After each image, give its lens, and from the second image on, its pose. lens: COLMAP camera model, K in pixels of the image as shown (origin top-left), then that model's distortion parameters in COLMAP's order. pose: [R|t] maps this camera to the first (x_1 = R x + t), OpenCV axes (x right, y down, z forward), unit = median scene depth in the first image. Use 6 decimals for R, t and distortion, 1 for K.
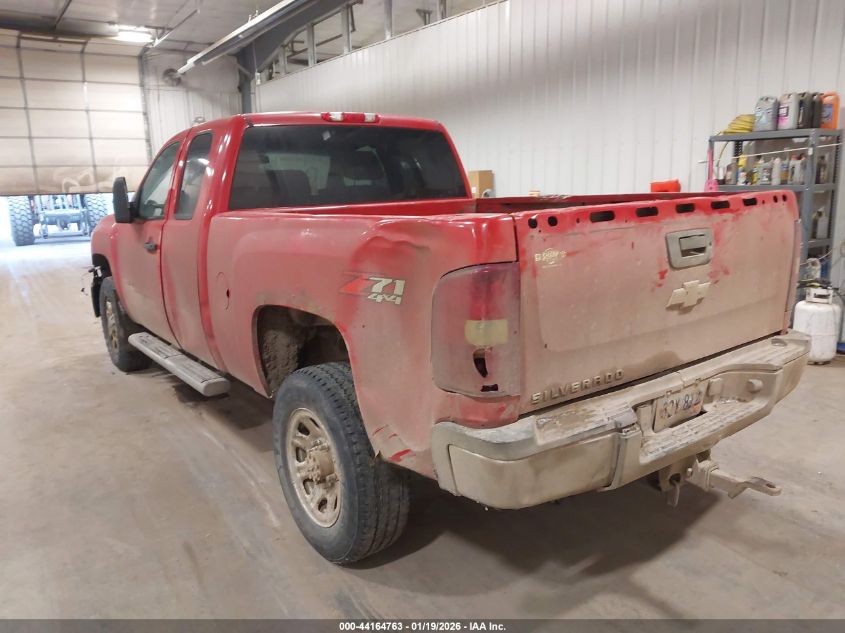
lens RADIAL K [[683.4, 0, 422.5], [0, 683.4, 316.5], [0, 0, 1]] dist [0.000244, 0.002433]
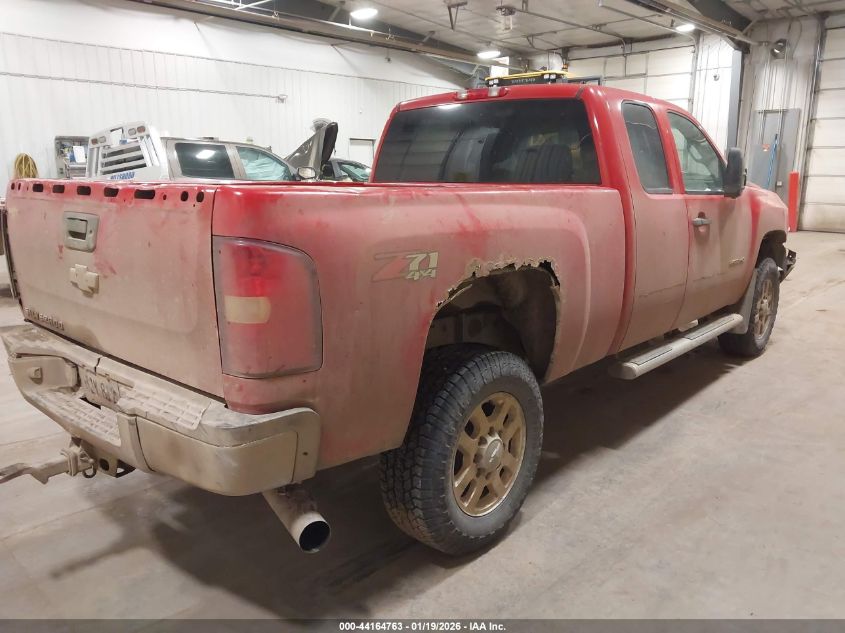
lens RADIAL K [[683.4, 0, 422.5], [0, 683.4, 316.5], [0, 0, 1]] dist [0.000244, 0.002433]
pose [[0.191030, 0.252937, -0.948436, 1.277032], [-0.200577, 0.955901, 0.214529, -0.257593], [0.960873, 0.149253, 0.233339, 1.112796]]
